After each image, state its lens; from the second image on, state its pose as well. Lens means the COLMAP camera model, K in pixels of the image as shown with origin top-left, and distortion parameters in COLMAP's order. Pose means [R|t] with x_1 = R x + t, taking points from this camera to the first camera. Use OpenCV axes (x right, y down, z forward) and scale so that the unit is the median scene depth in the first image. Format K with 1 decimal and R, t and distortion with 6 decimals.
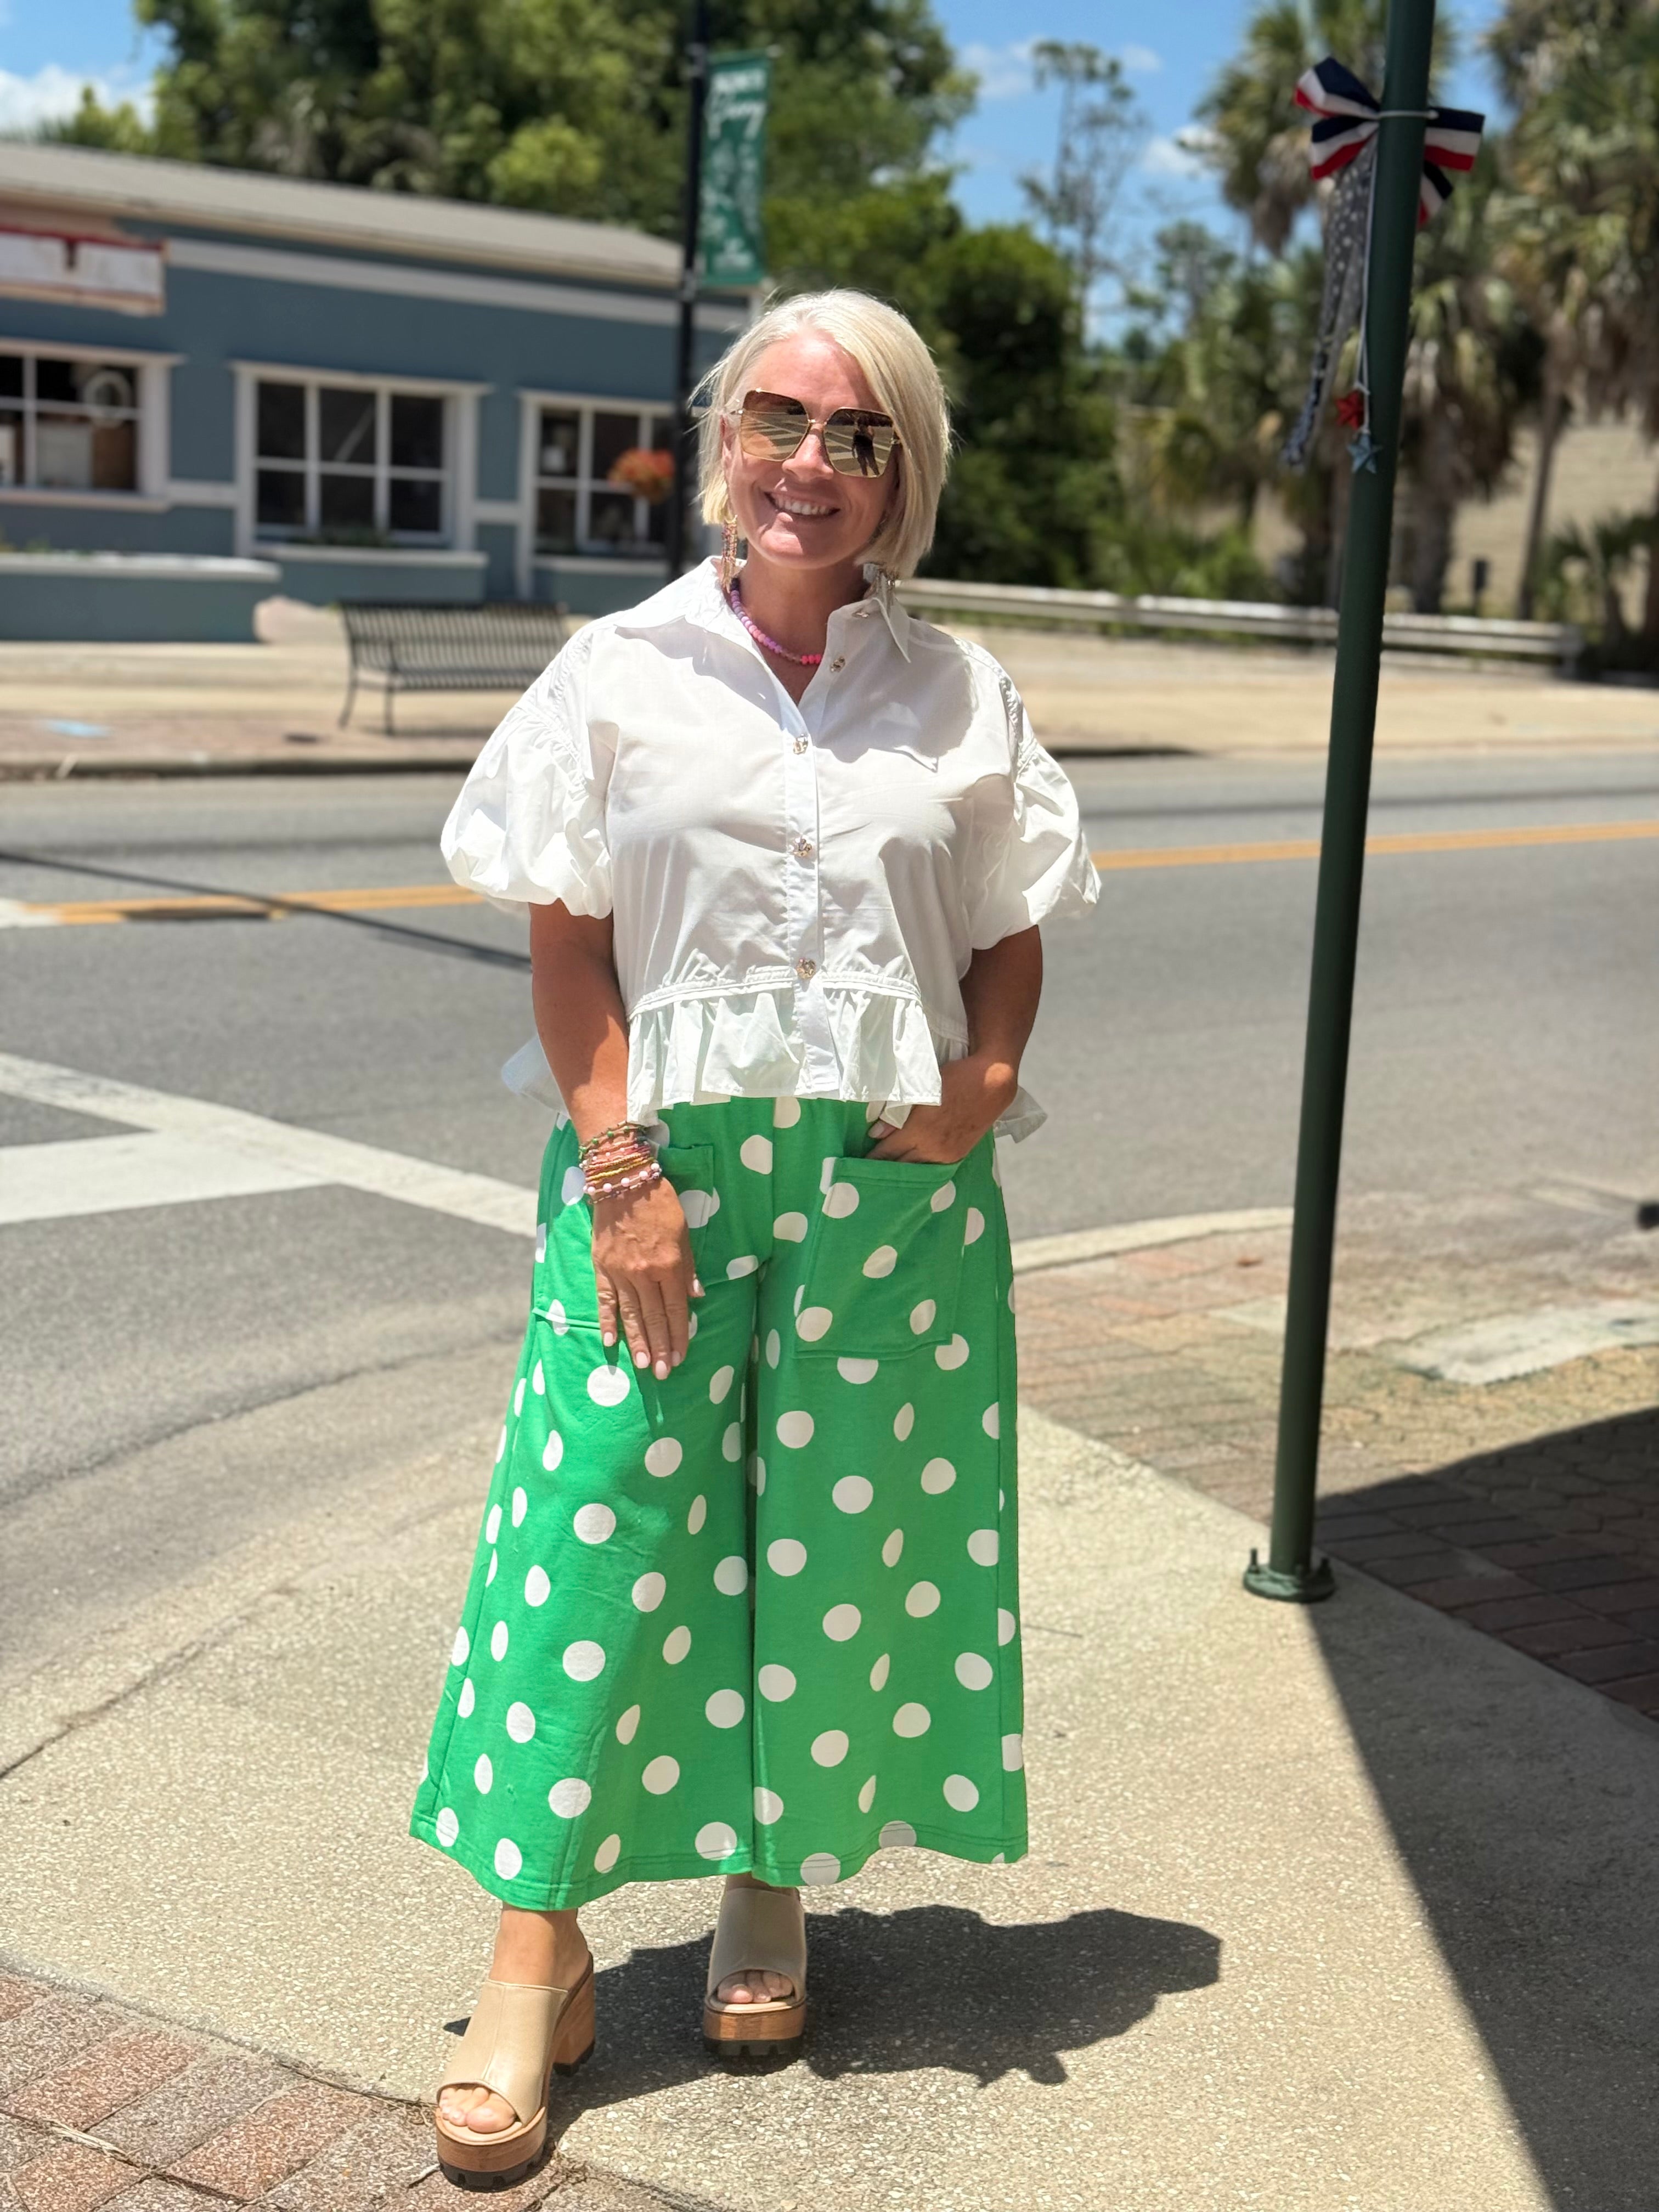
lens RADIAL K [[3095.8, 0, 823.2], [0, 3095.8, 1124.9], [0, 0, 1]] dist [0.116345, 0.000000]
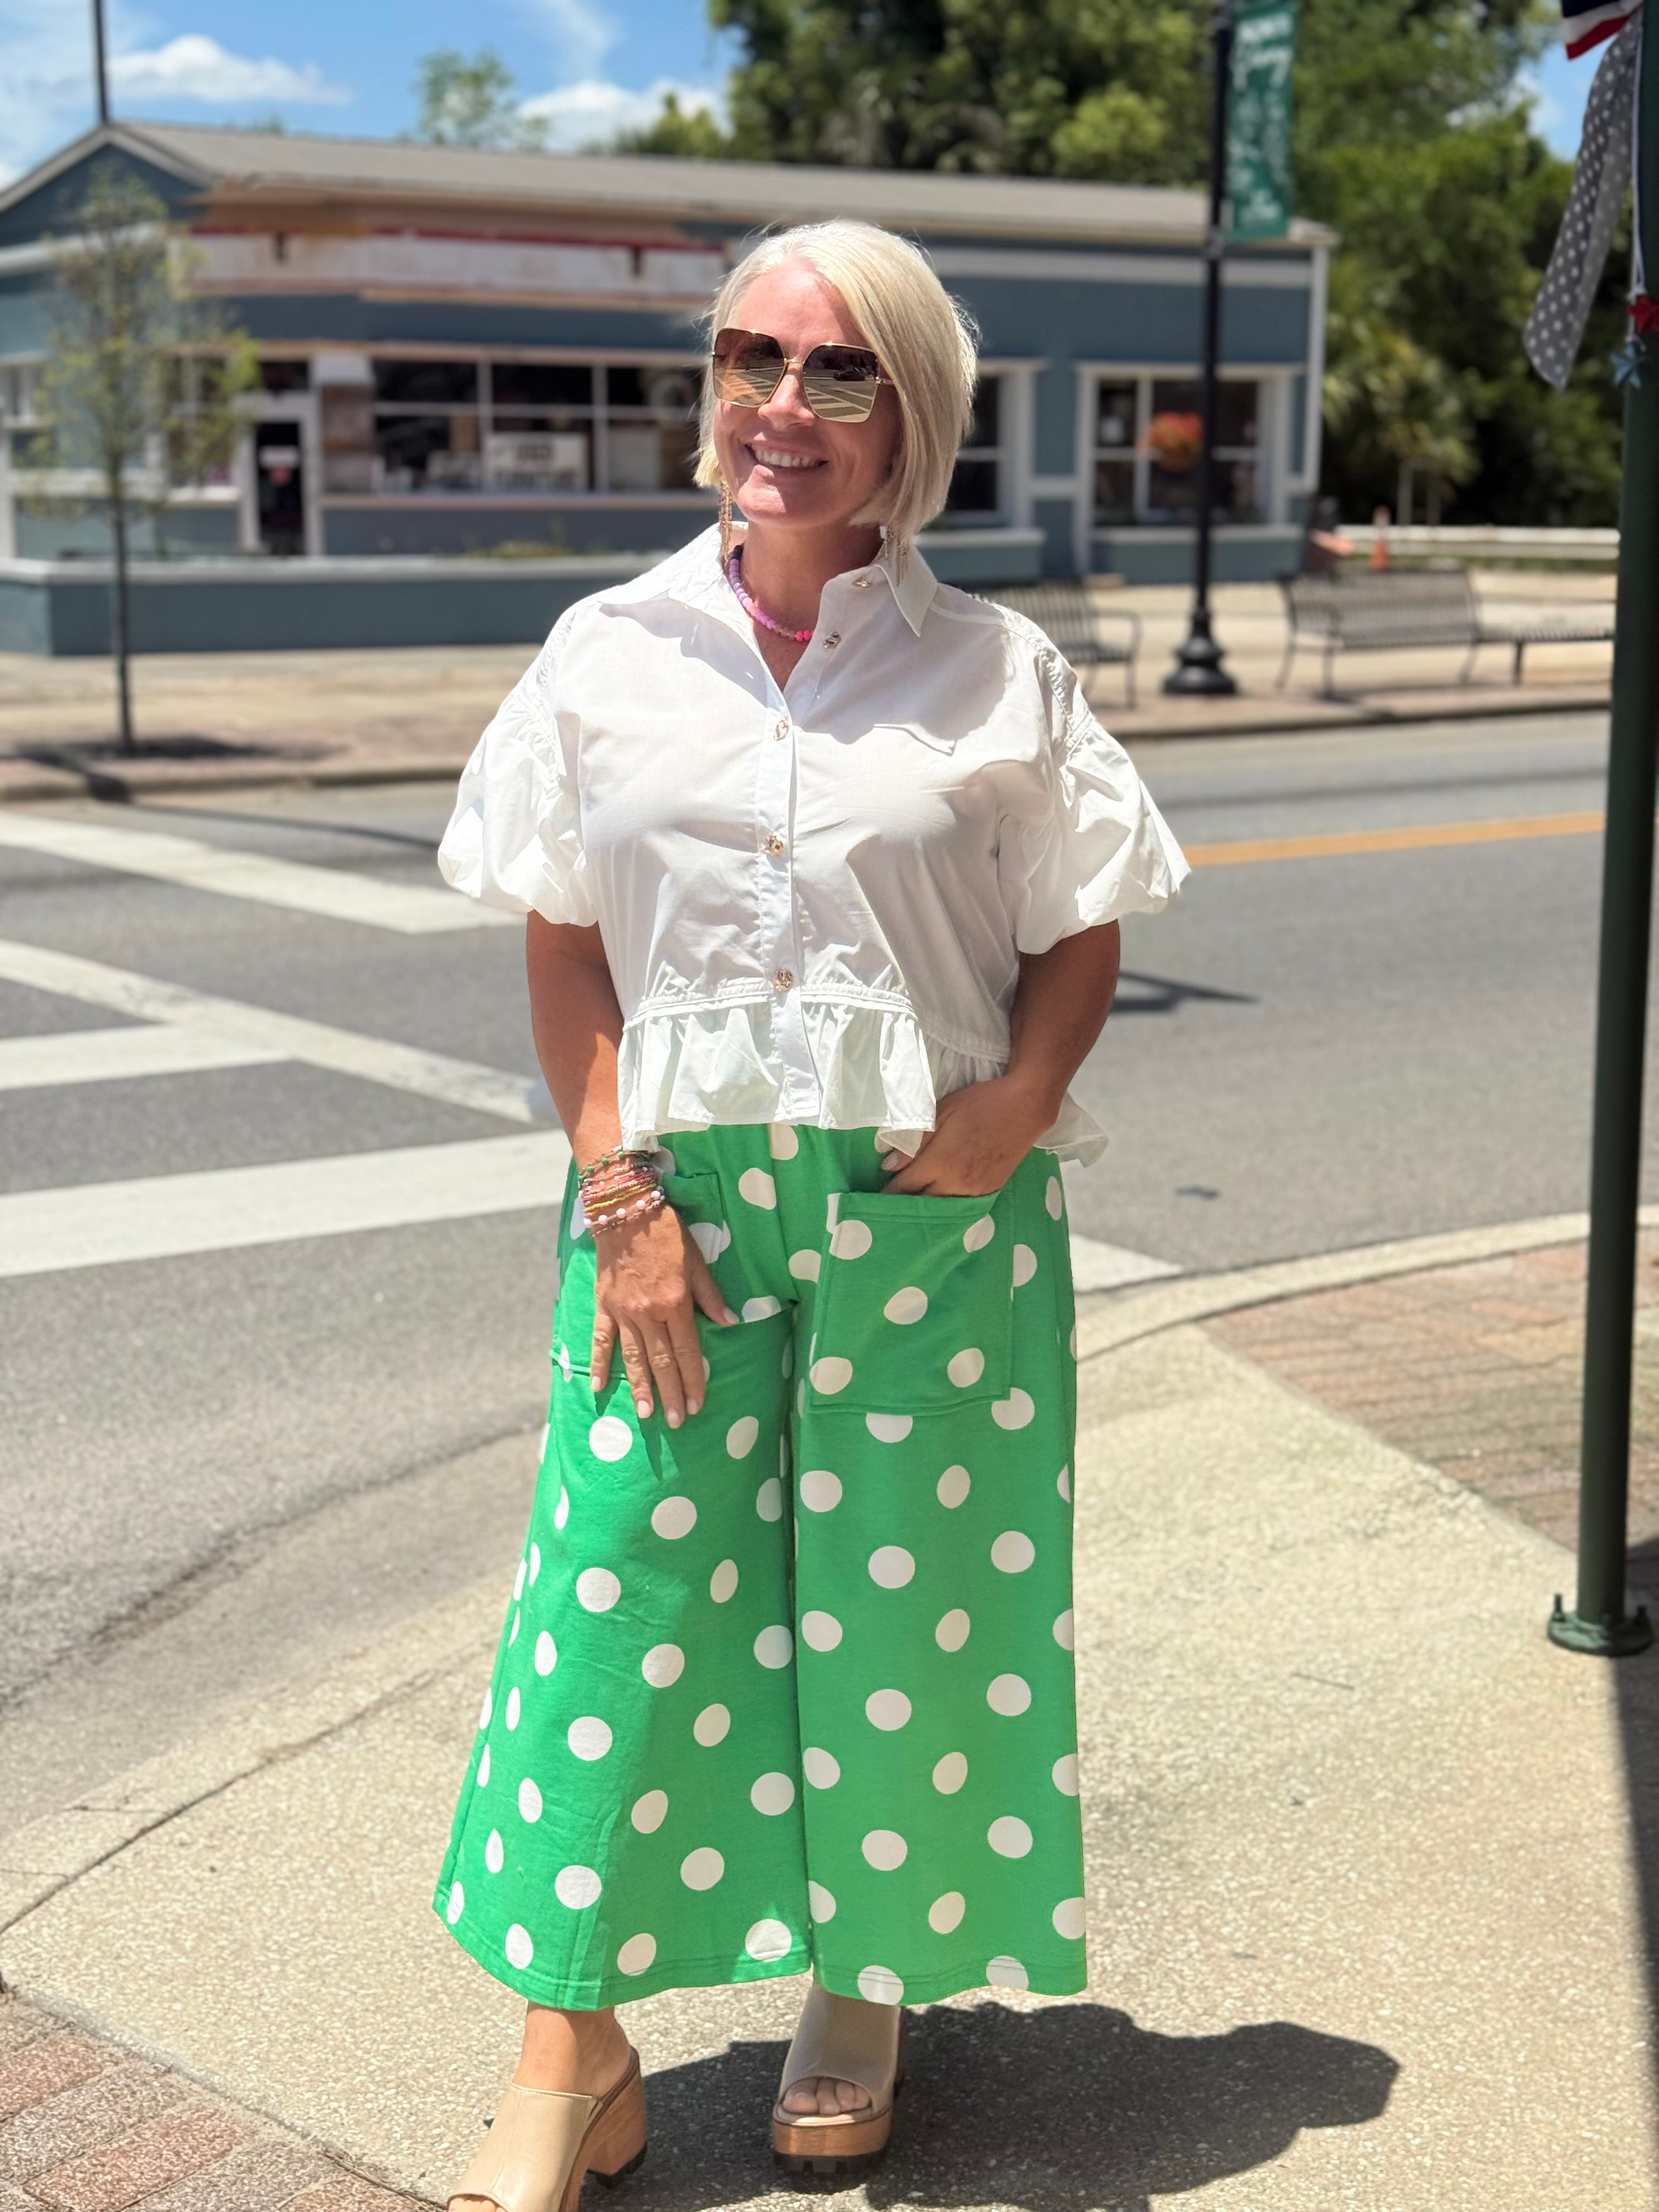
lens RADIAL K [[3095.8, 0, 831.5], [0, 3095.8, 1119.7], [0, 0, 1]] dist [0.116345, 0.000000]
pose [[0.981153, -0.013022, -0.192791, 0.132260], [0.014289, 0.999884, 0.005180, -0.010650], [0.192701, -0.007837, 0.981226, 0.088903]]
